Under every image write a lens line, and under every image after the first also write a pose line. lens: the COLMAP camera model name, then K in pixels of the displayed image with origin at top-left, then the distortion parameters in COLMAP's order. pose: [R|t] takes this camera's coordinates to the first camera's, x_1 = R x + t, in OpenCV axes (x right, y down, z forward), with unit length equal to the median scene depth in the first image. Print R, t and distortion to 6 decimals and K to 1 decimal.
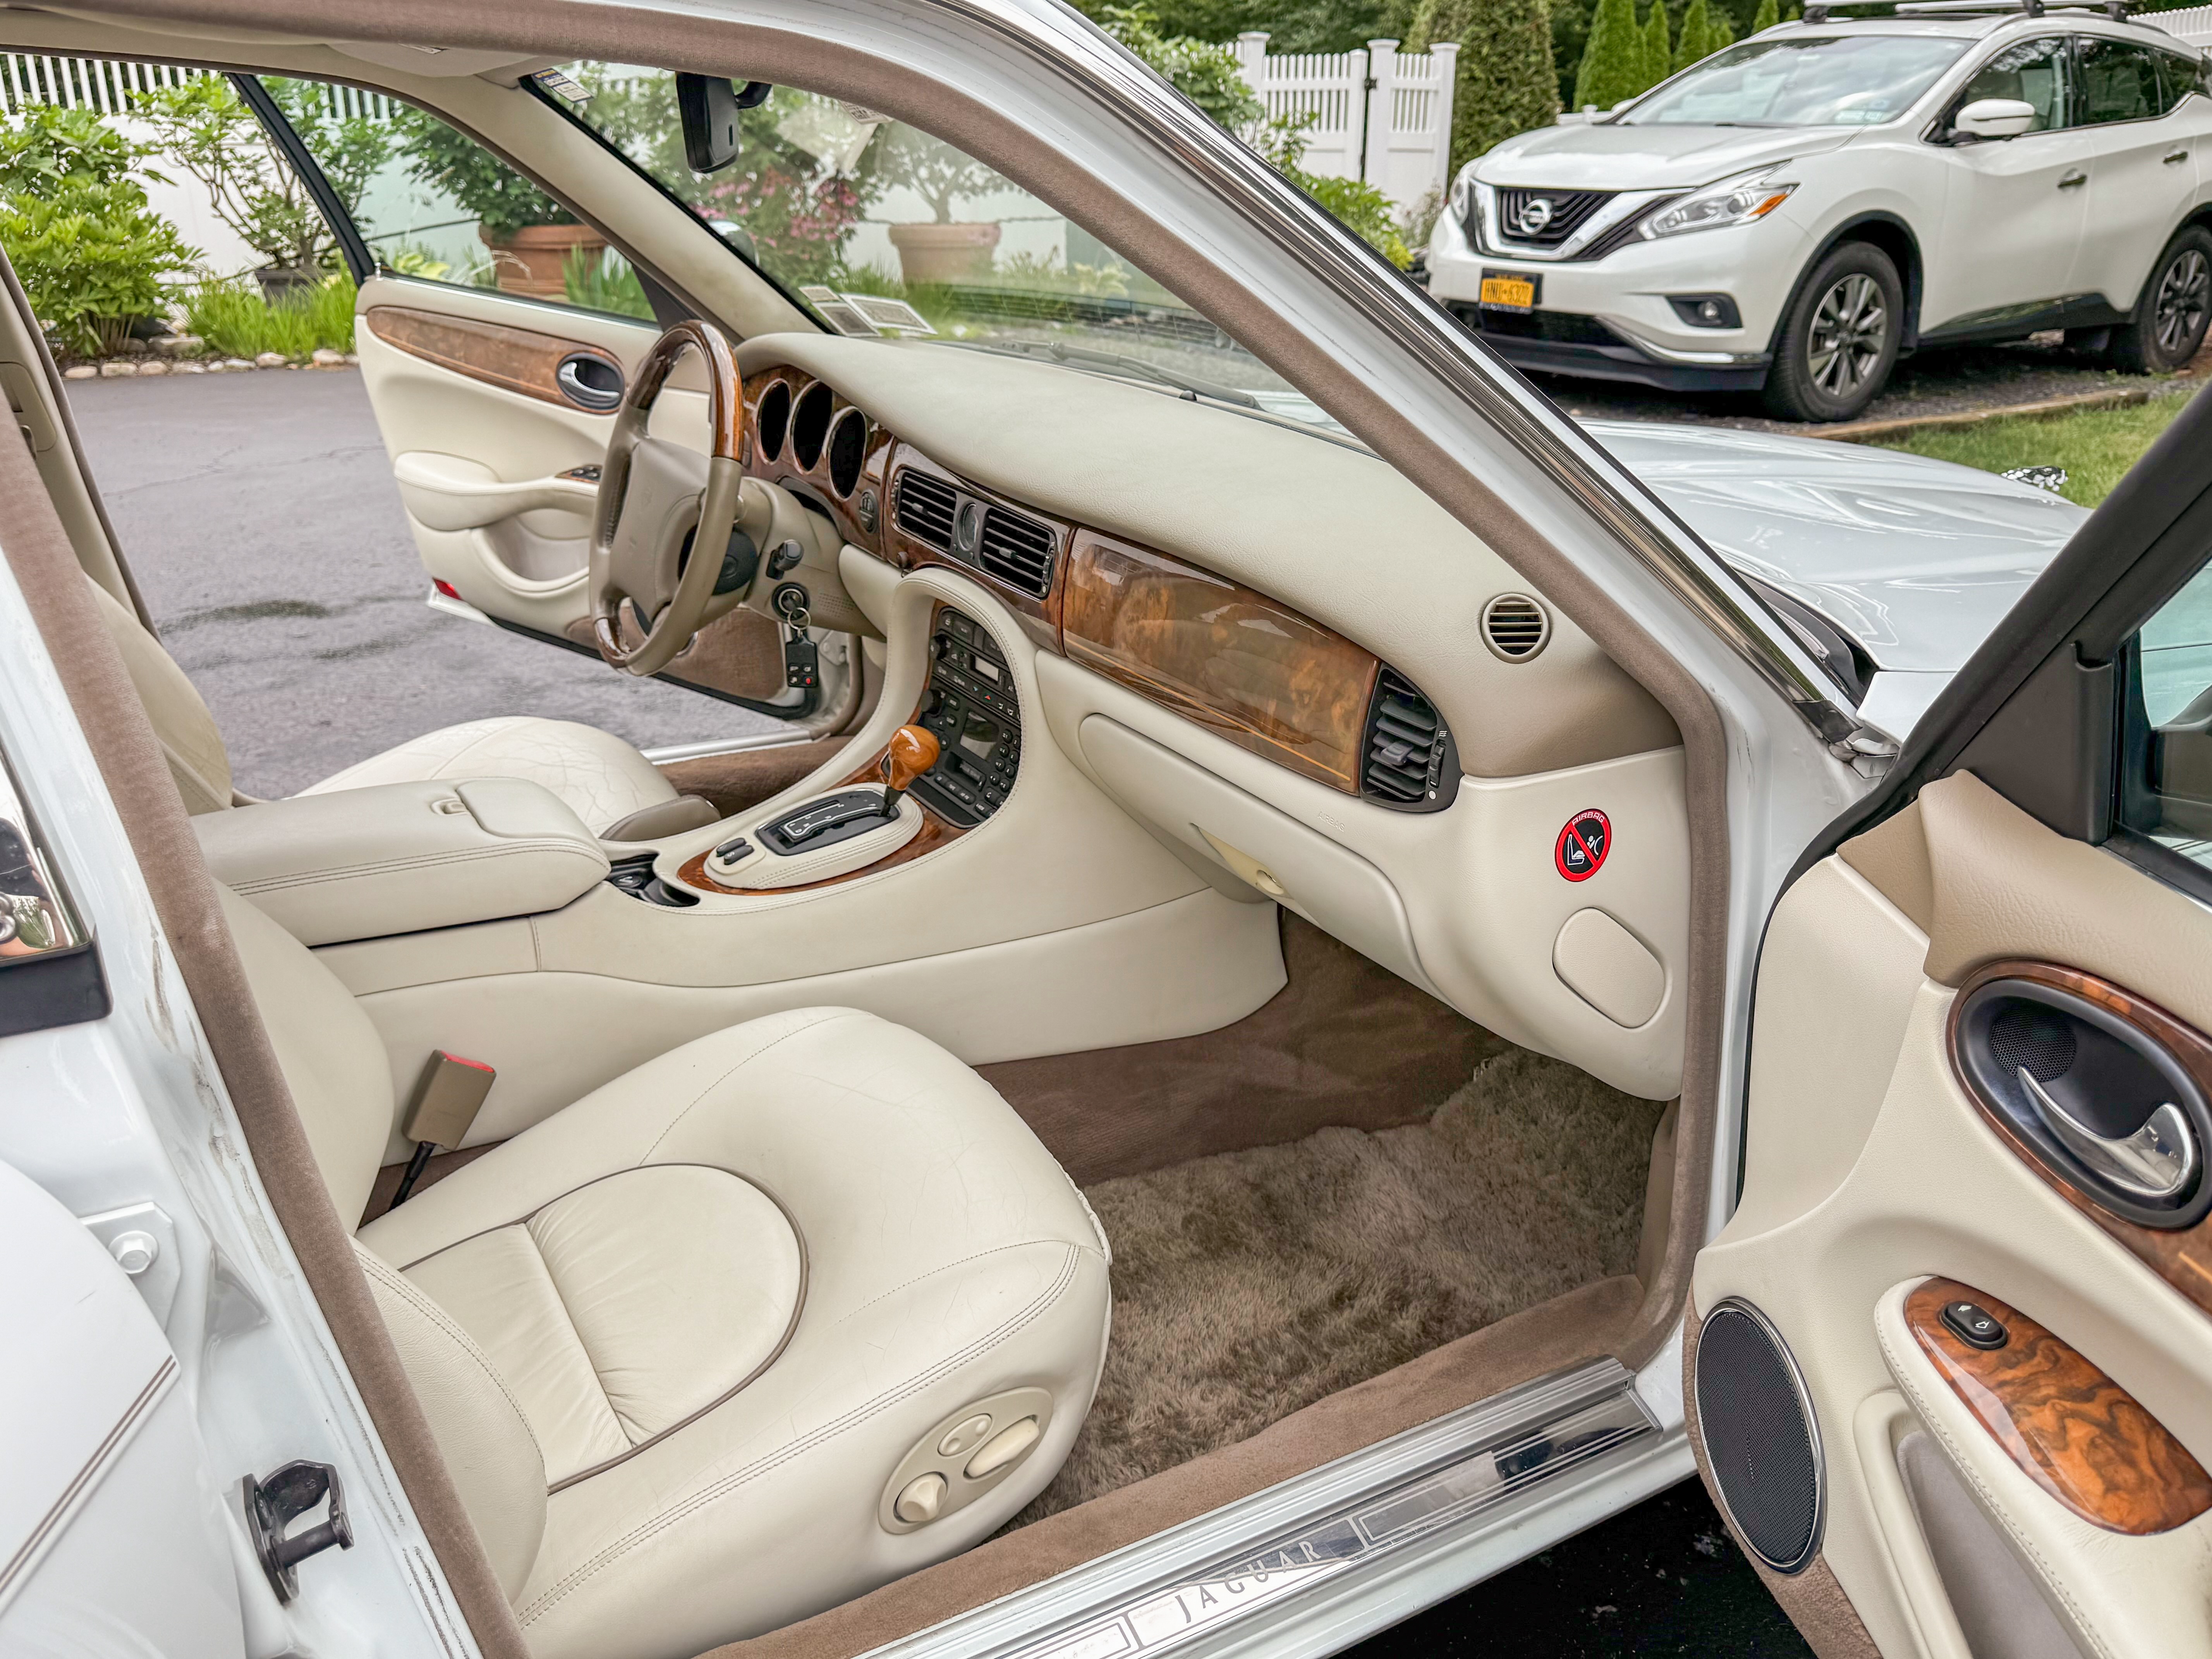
lens RADIAL K [[1854.0, 0, 1106.0], [0, 1854.0, 829.5], [0, 0, 1]] dist [0.010639, -0.000328]
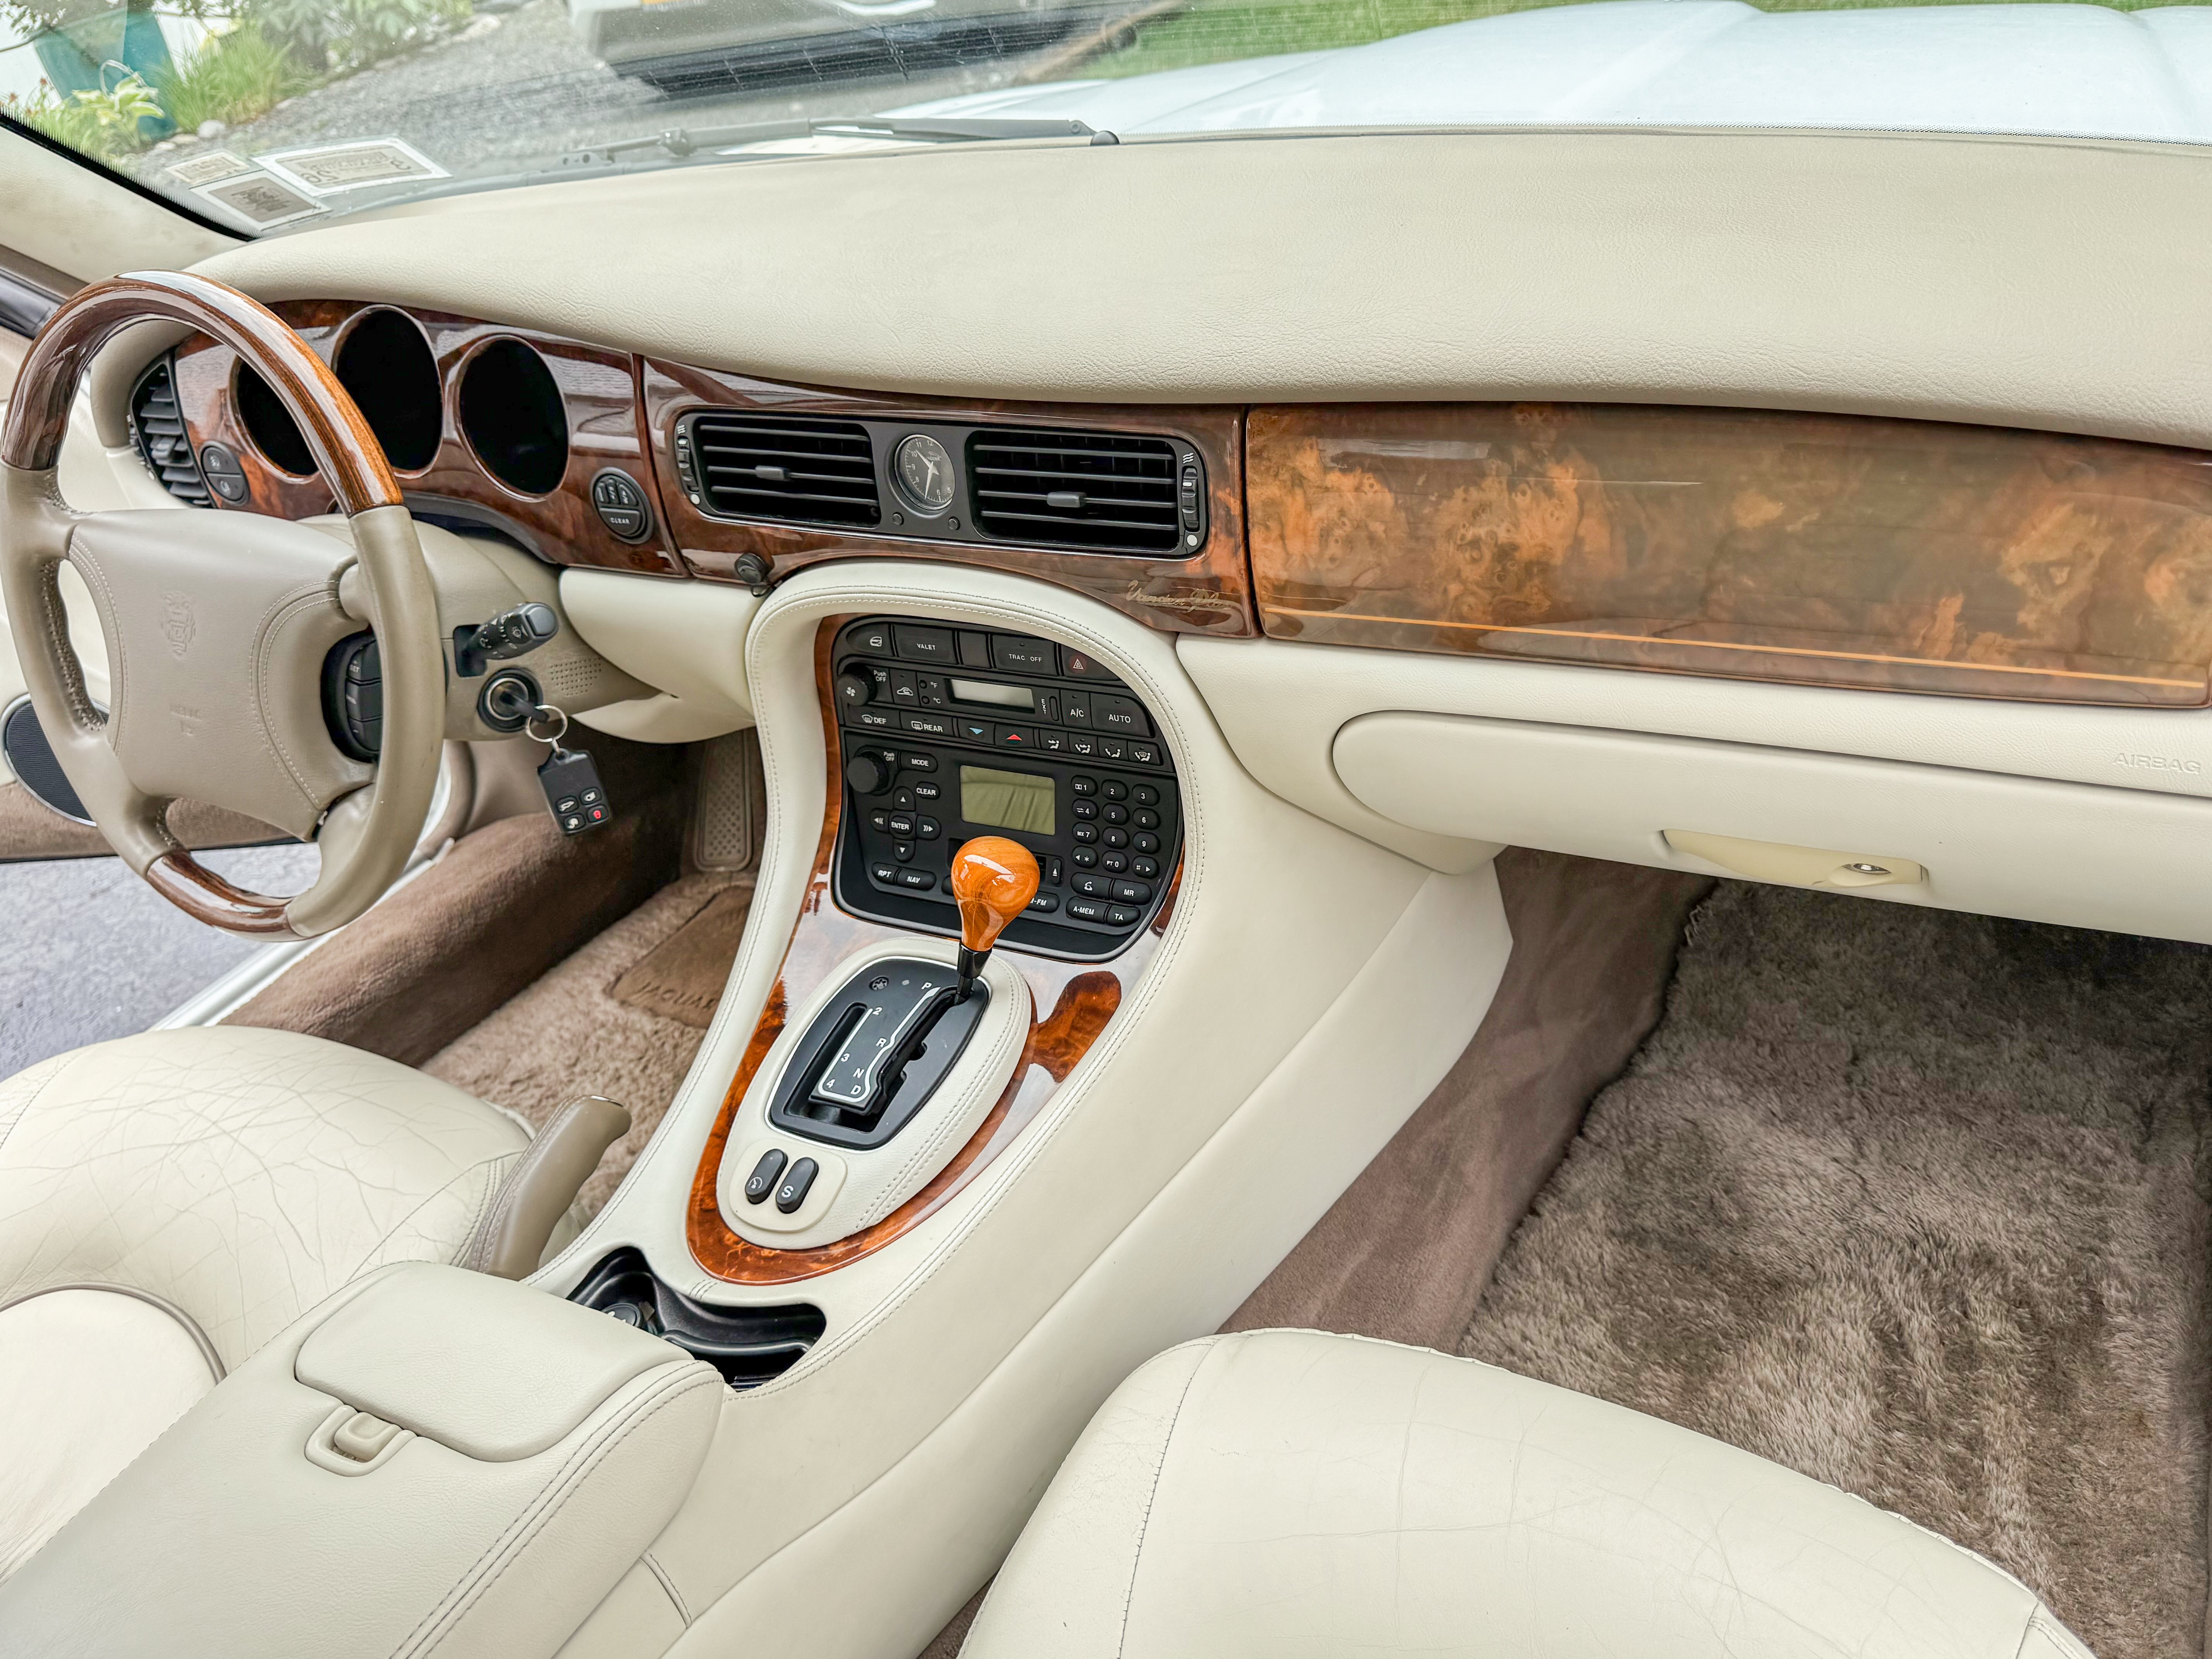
lens RADIAL K [[1854.0, 0, 1106.0], [0, 1854.0, 829.5], [0, 0, 1]] dist [0.010639, -0.000328]
pose [[0.835938, -0.414561, 0.359649, -0.270670], [0.355003, 0.908193, 0.221719, -0.169001], [-0.418547, -0.057667, 0.906363, 0.456052]]
